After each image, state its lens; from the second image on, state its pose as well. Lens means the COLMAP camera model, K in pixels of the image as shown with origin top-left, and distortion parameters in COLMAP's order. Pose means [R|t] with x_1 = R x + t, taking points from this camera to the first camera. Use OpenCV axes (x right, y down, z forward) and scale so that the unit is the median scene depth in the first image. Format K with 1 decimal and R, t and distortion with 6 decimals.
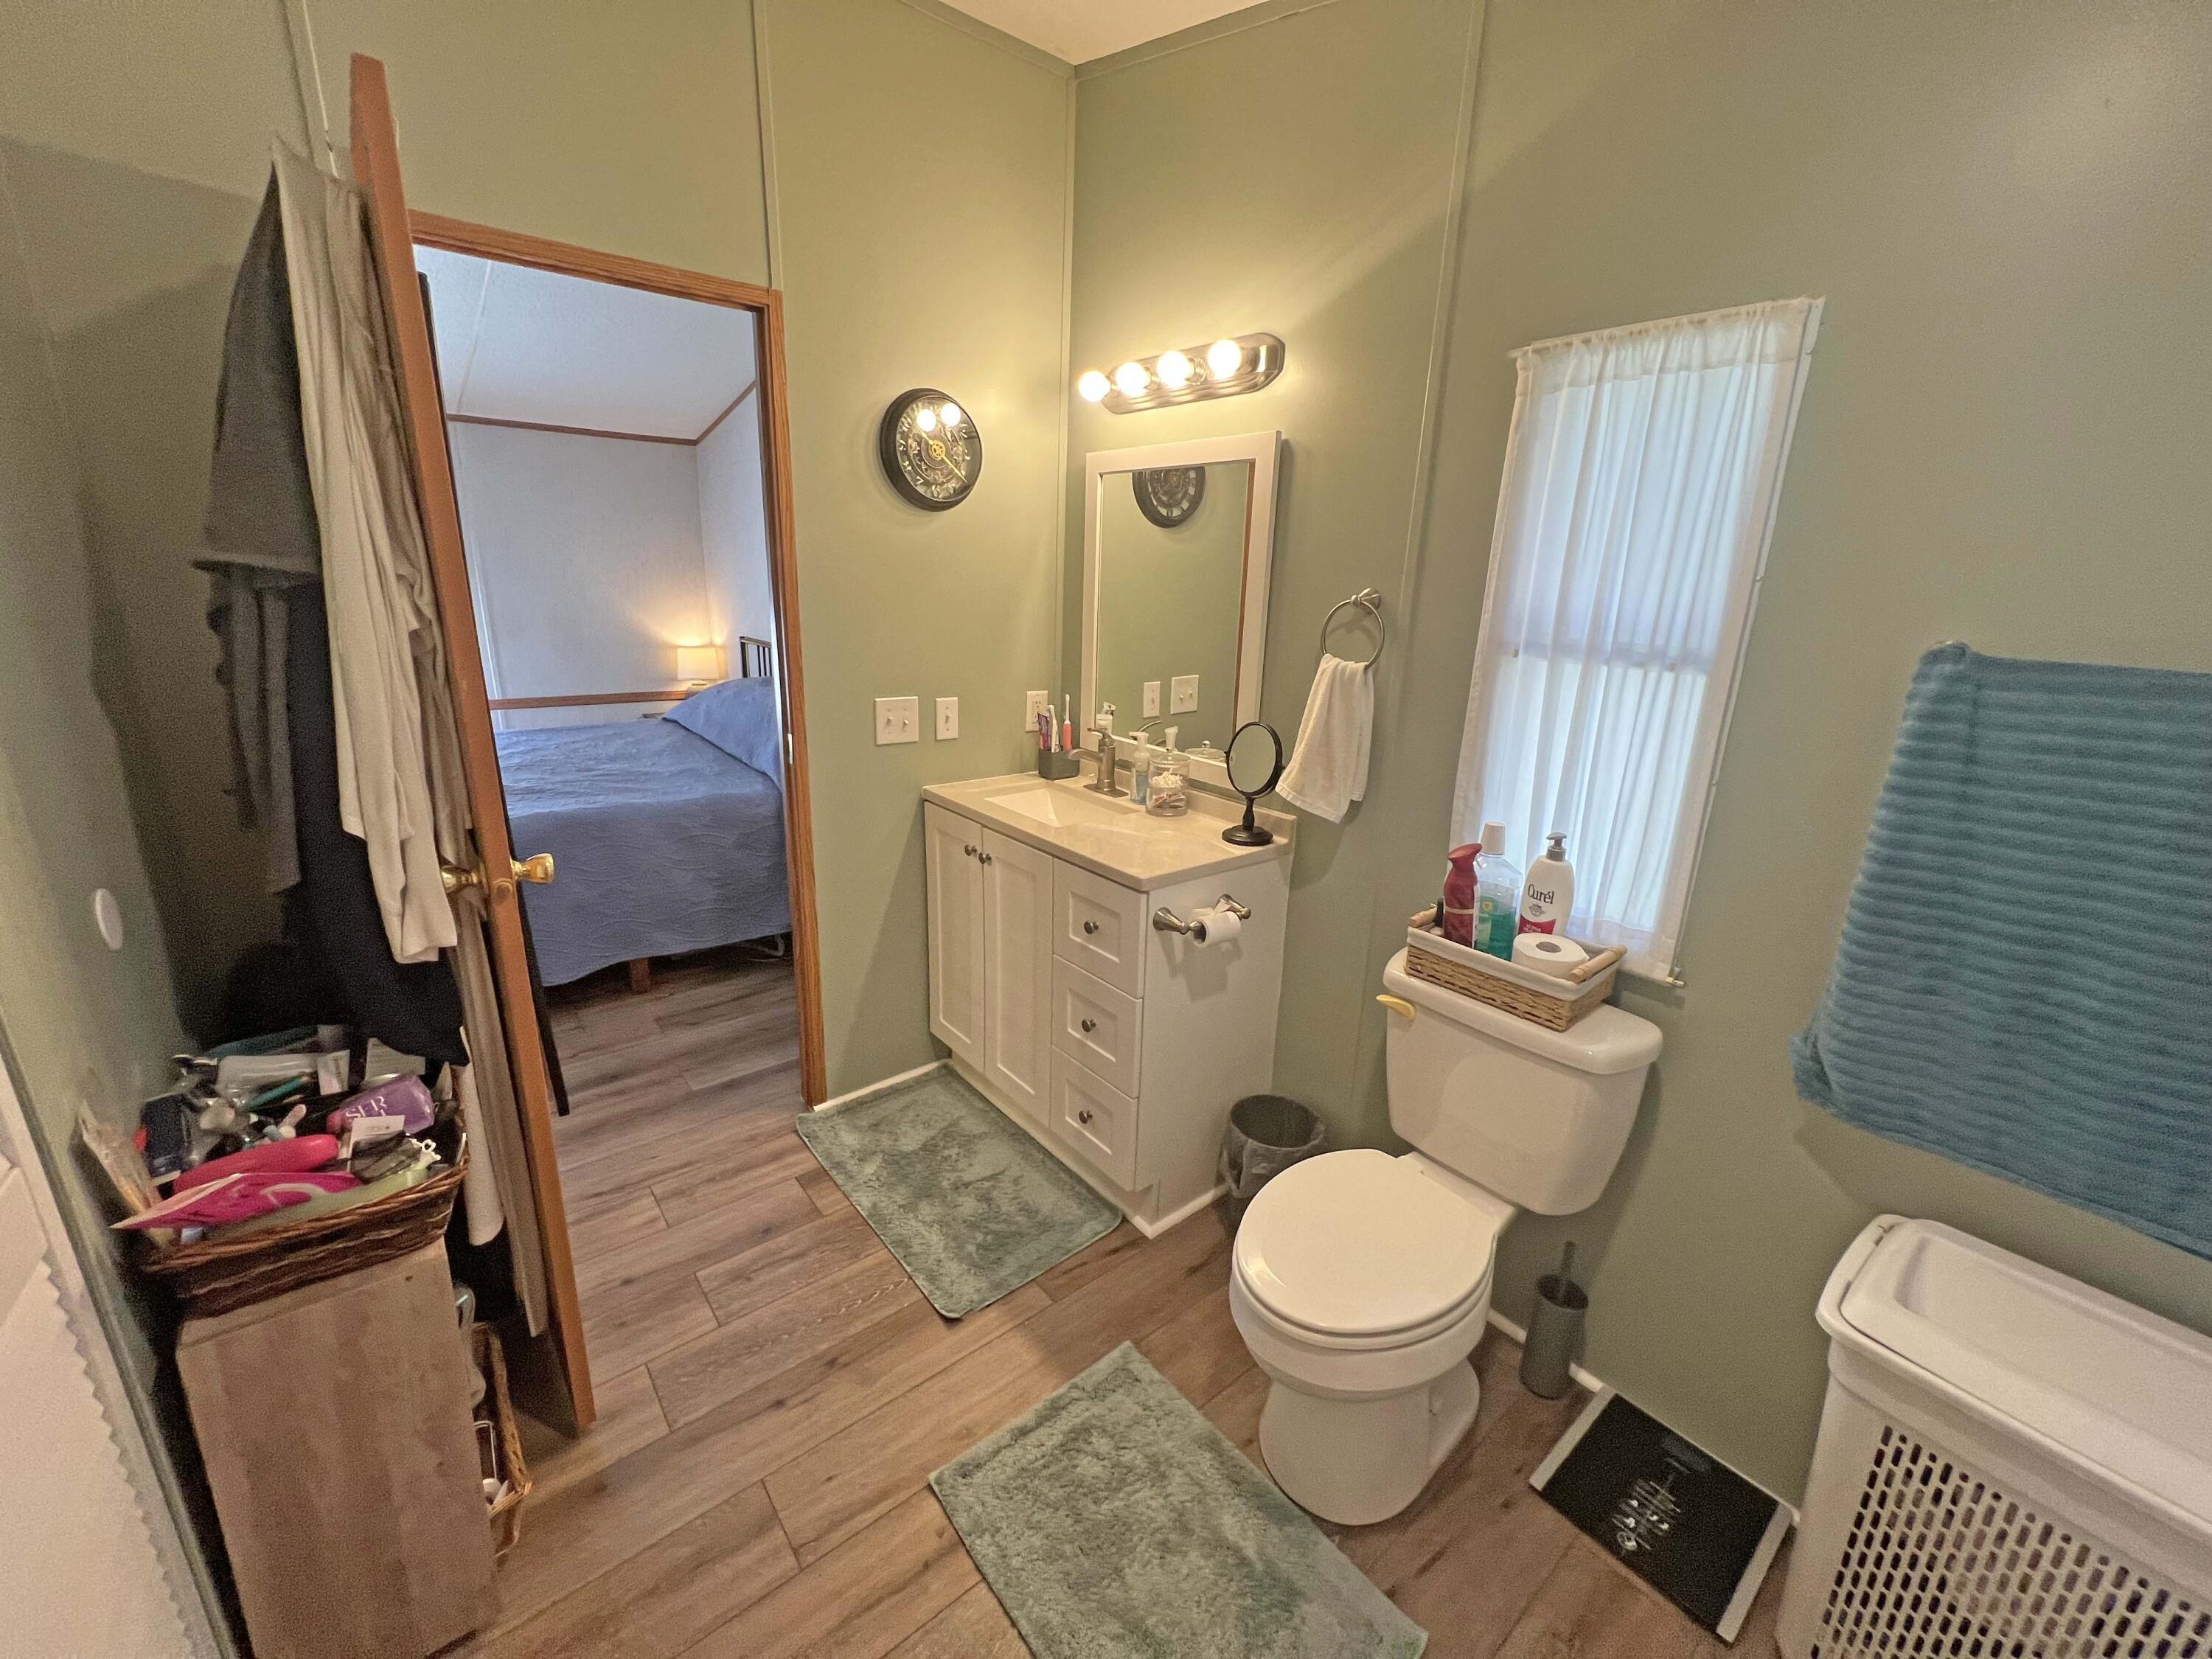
lens RADIAL K [[882.0, 0, 1099.7], [0, 882.0, 824.9], [0, 0, 1]] dist [-0.002671, 0.000027]
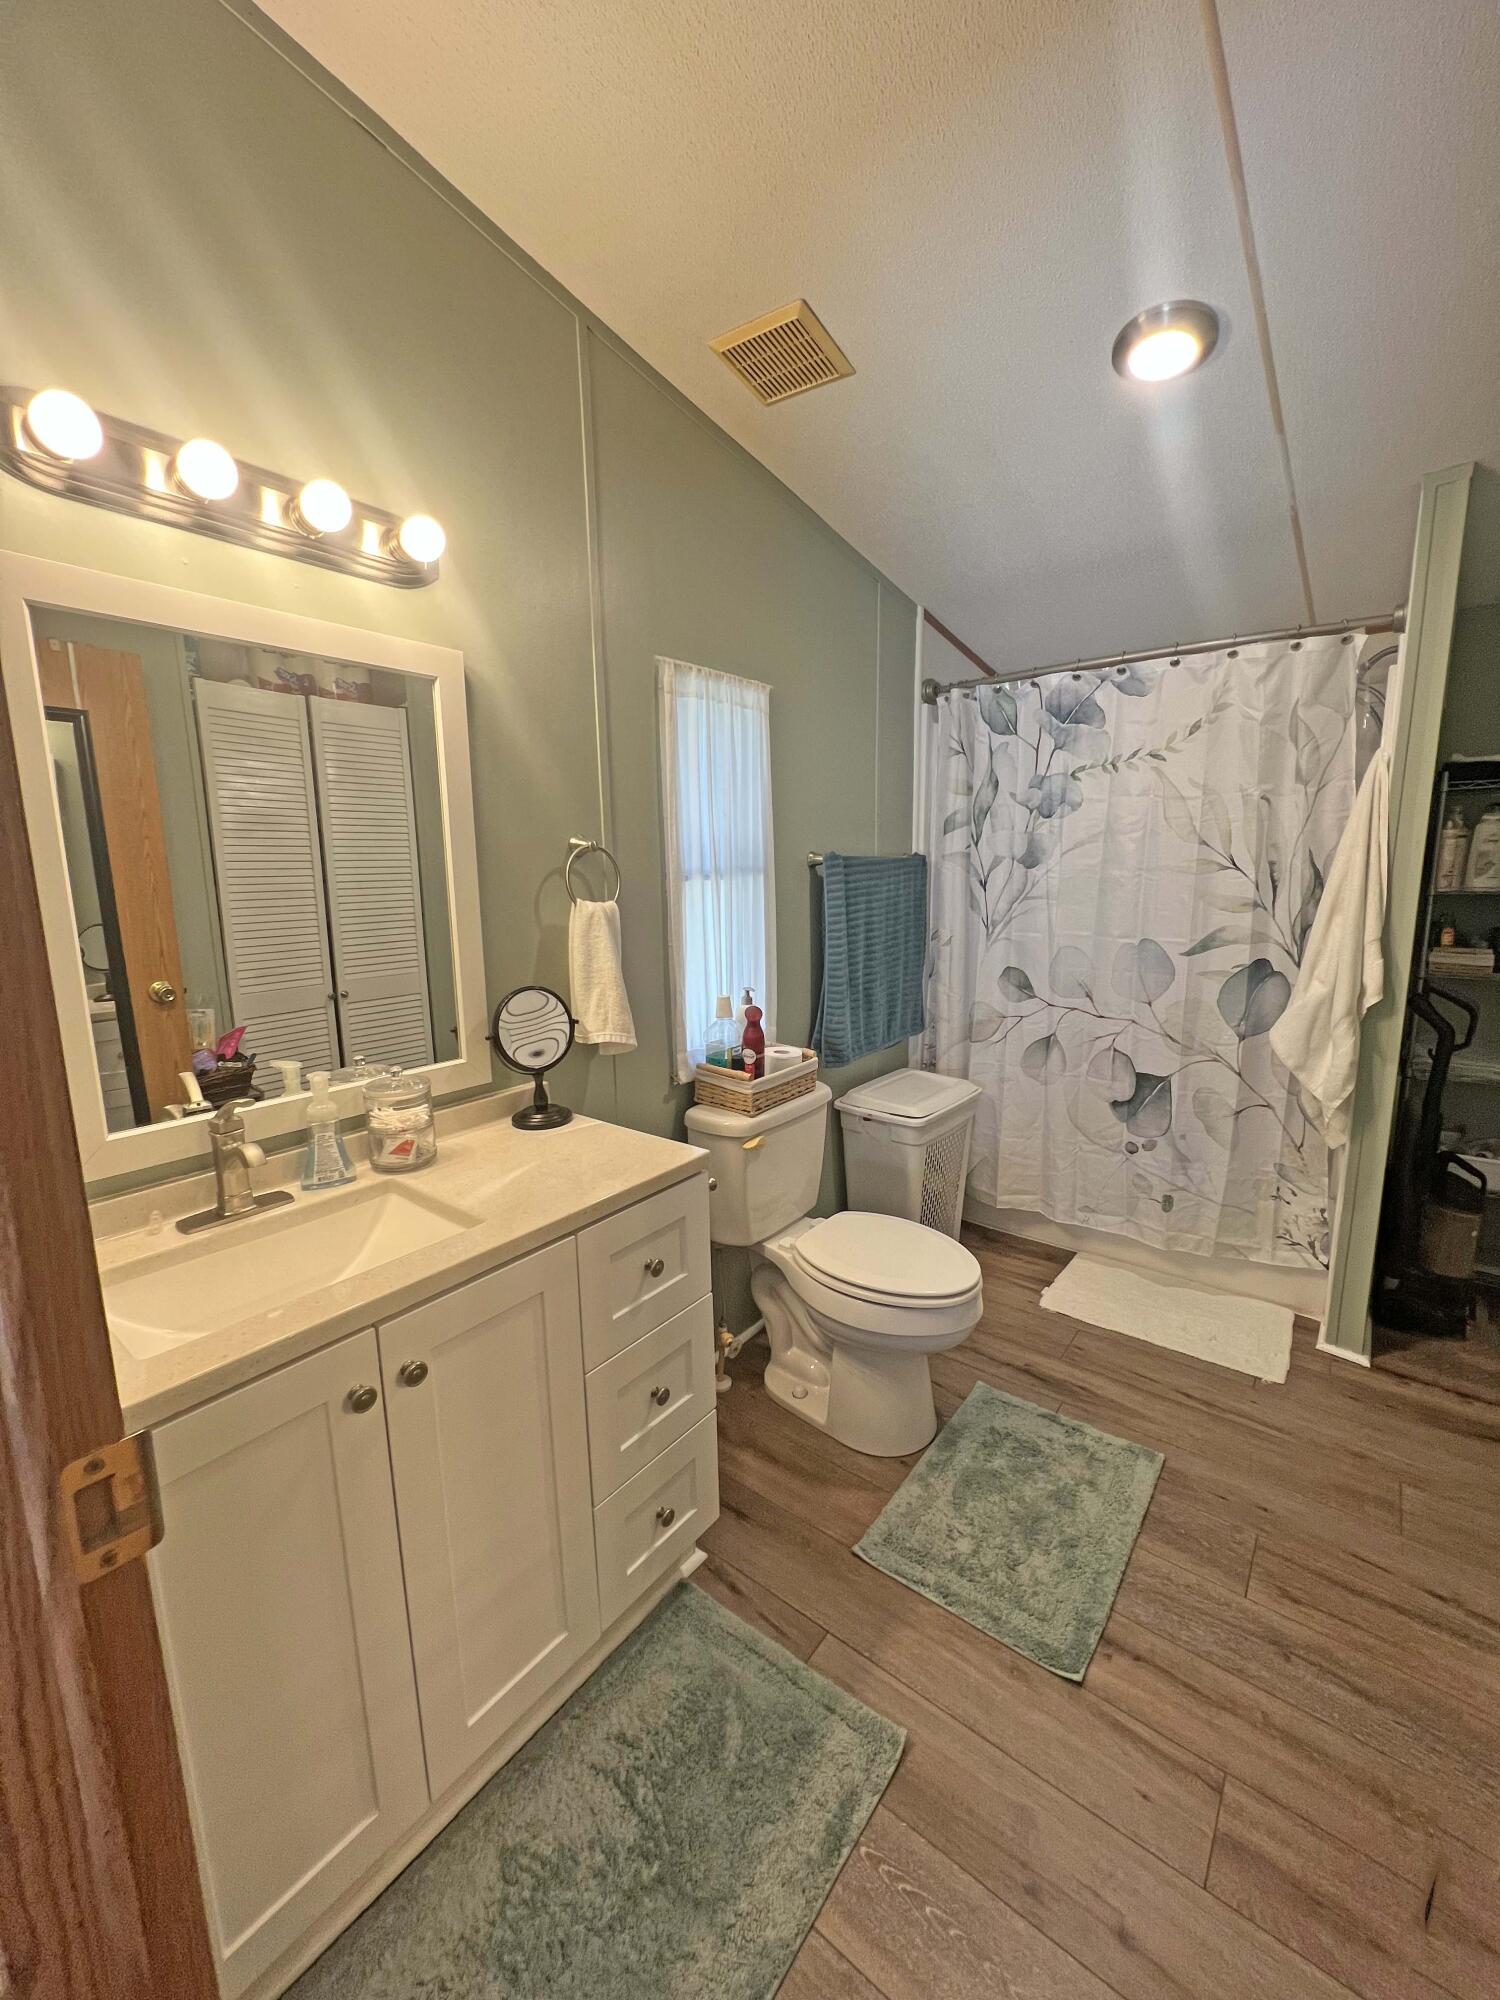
lens RADIAL K [[797.5, 0, 746.5], [0, 797.5, 1000.1], [0, 0, 1]] dist [-0.002671, 0.000027]
pose [[-0.214840, -0.191822, 0.957626, -0.721667], [0.274520, 0.929130, 0.247702, -0.278541], [-0.937274, 0.316104, -0.146955, 1.068833]]
